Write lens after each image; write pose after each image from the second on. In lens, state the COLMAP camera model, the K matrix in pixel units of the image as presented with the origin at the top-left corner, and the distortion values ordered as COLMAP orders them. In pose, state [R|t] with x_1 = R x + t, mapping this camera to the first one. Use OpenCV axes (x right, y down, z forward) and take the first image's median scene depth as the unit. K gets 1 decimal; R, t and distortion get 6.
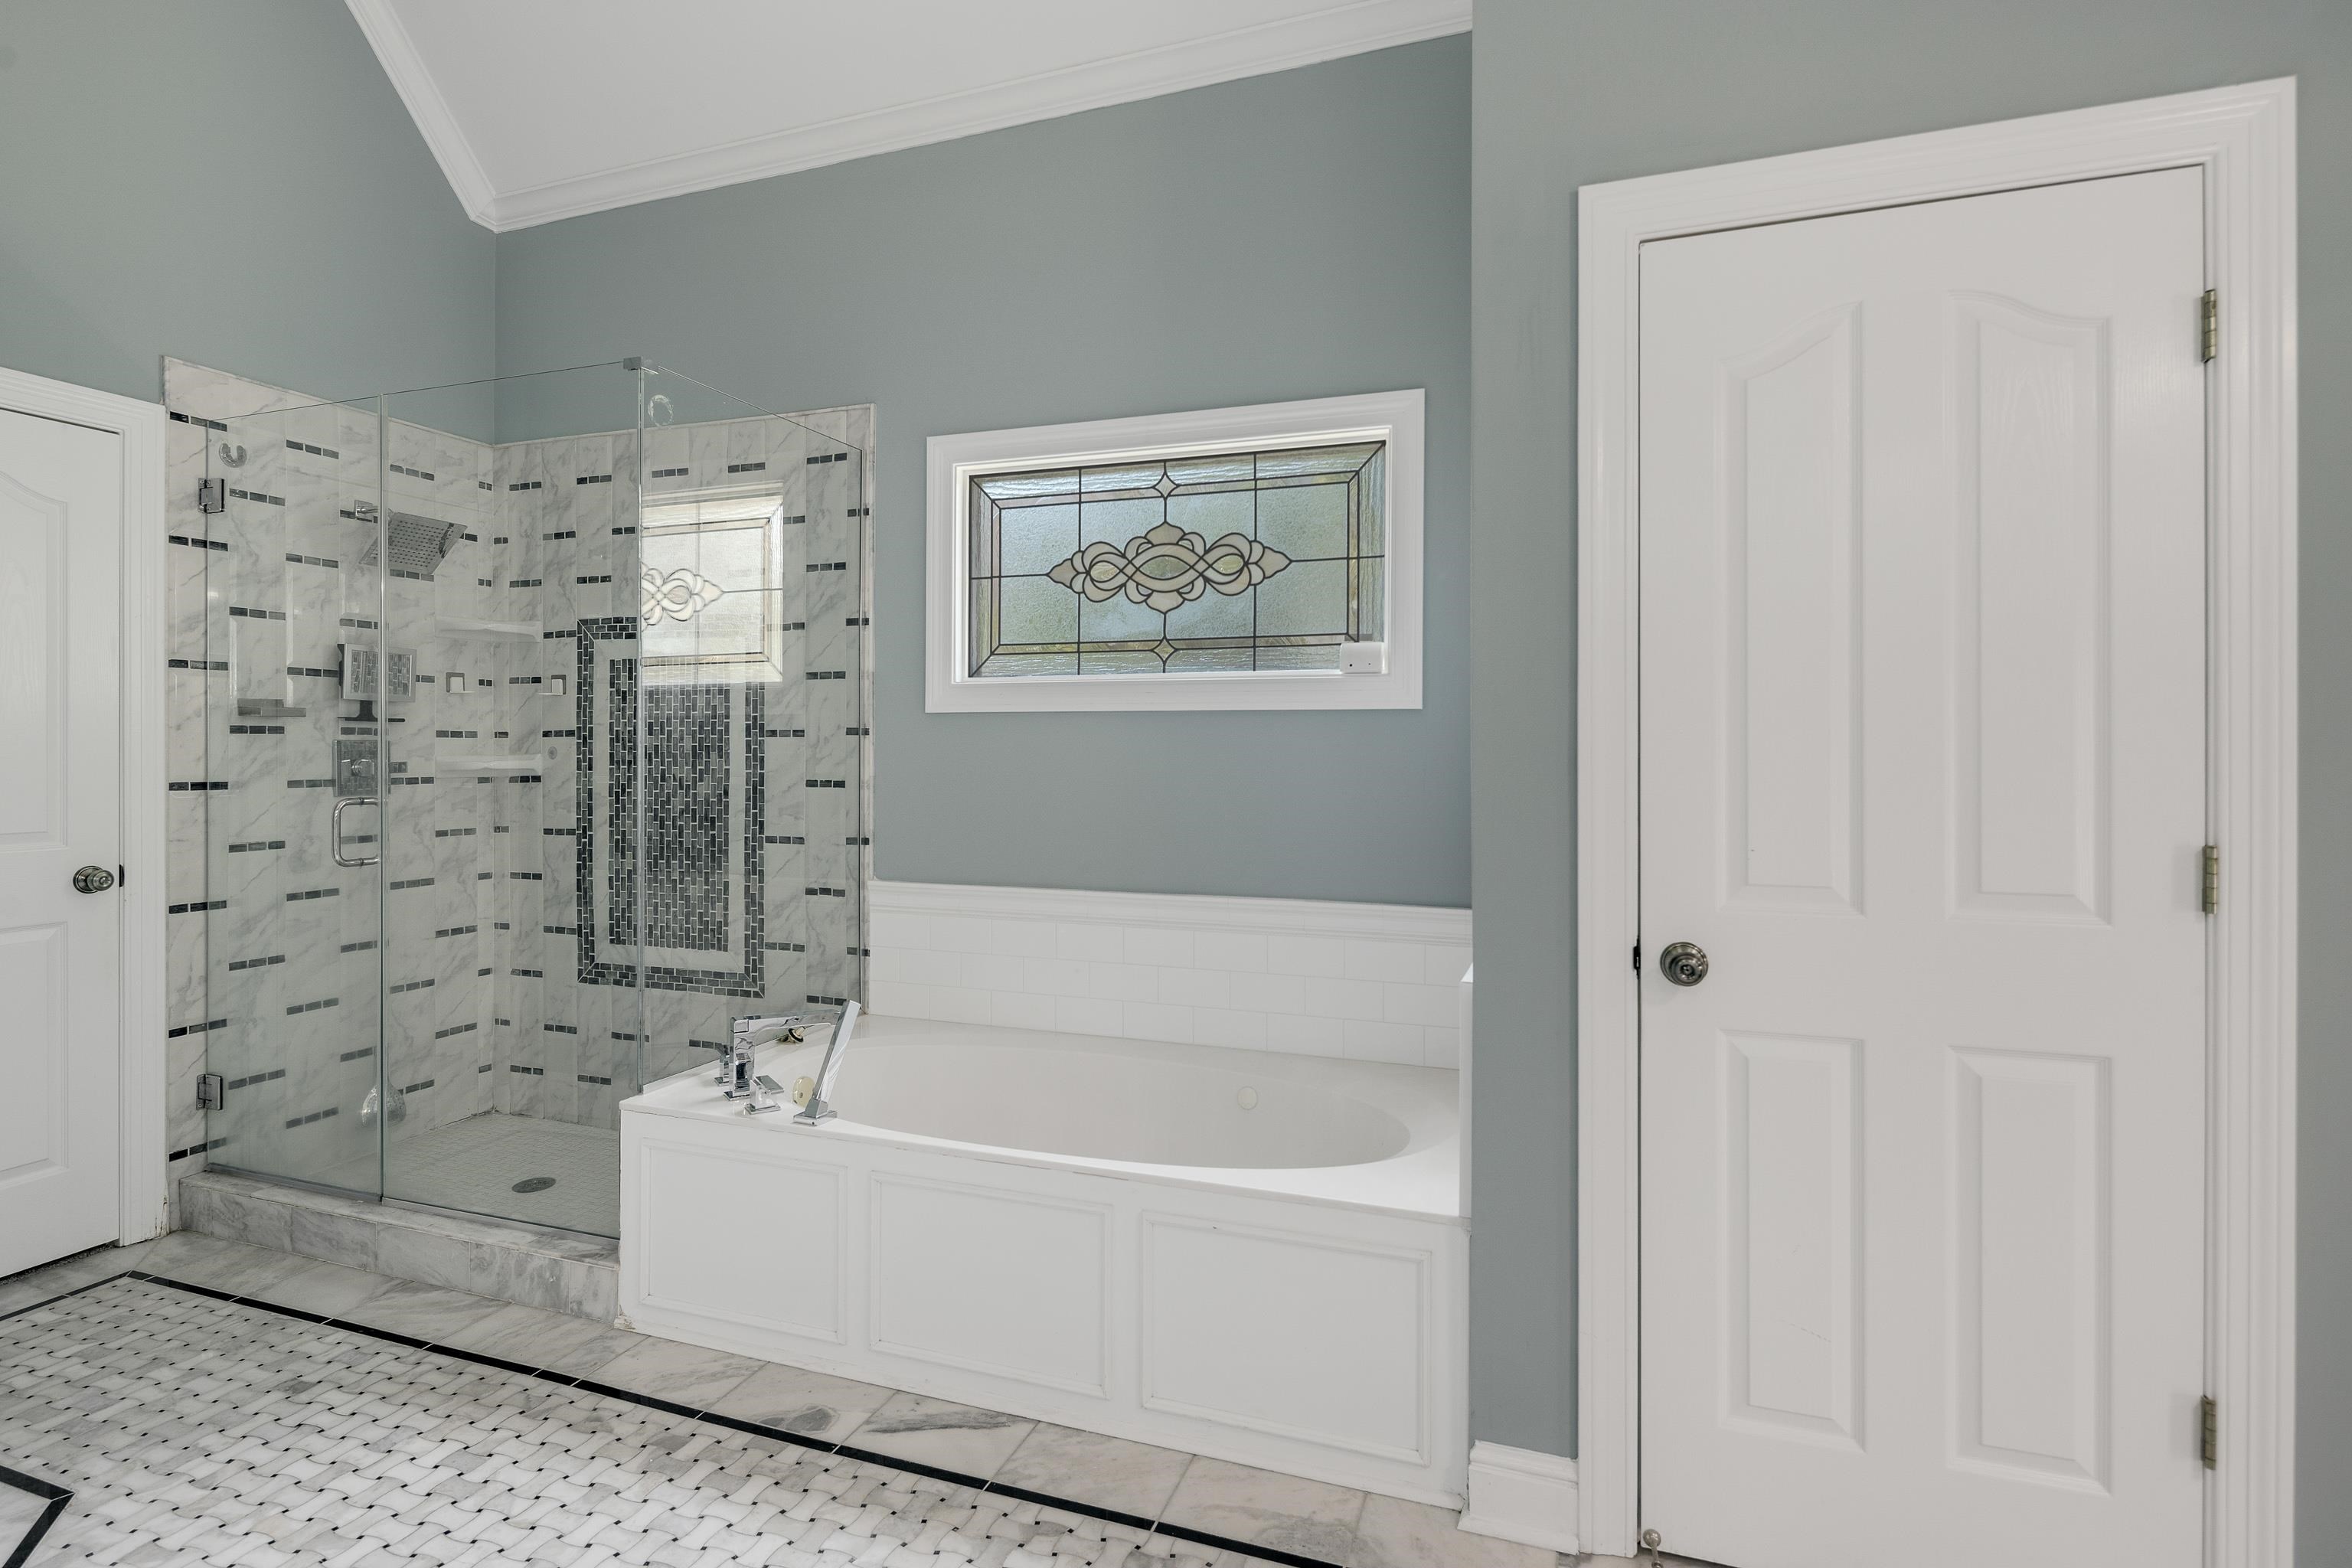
lens RADIAL K [[1161.4, 0, 1170.4], [0, 1161.4, 747.6], [0, 0, 1]] dist [-0.002742, -0.001761]
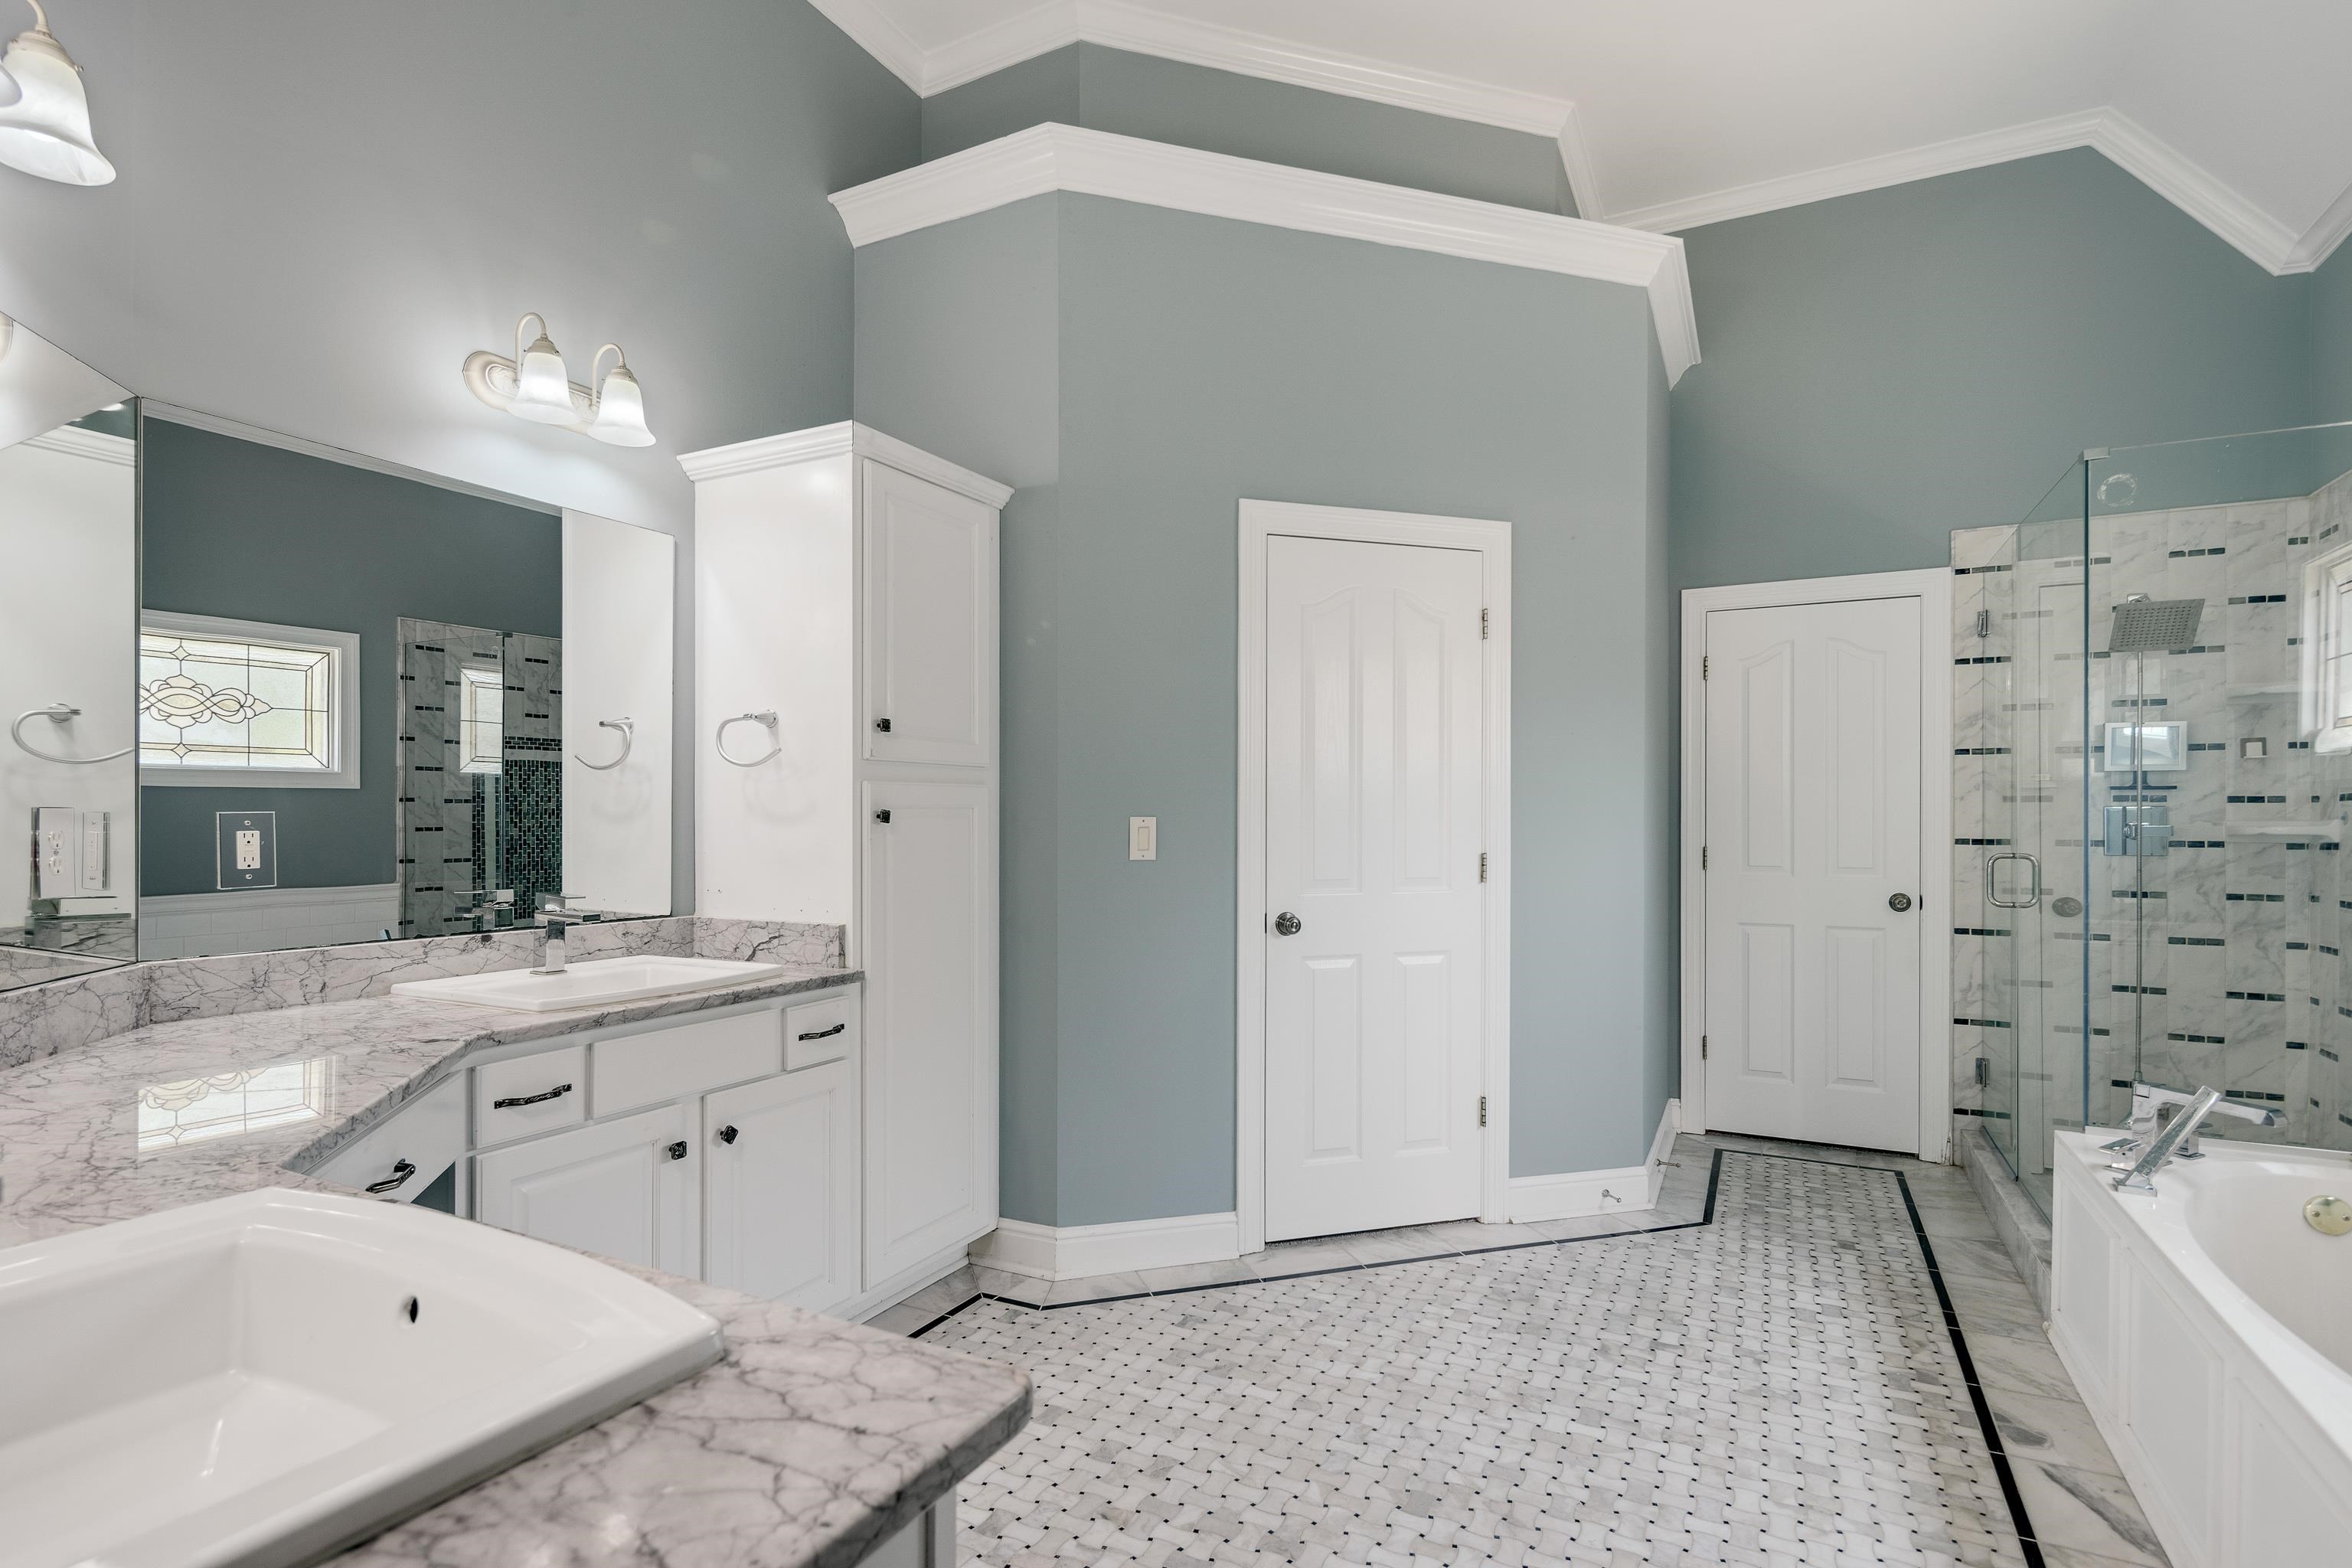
lens RADIAL K [[1161.4, 0, 1175.3], [0, 1161.4, 808.6], [0, 0, 1]] dist [-0.002742, -0.001761]
pose [[-0.132580, -0.006554, -0.991151, 0.680039], [0.000789, 0.999977, -0.006718, 0.003189], [0.991172, -0.001673, -0.132572, 0.285047]]
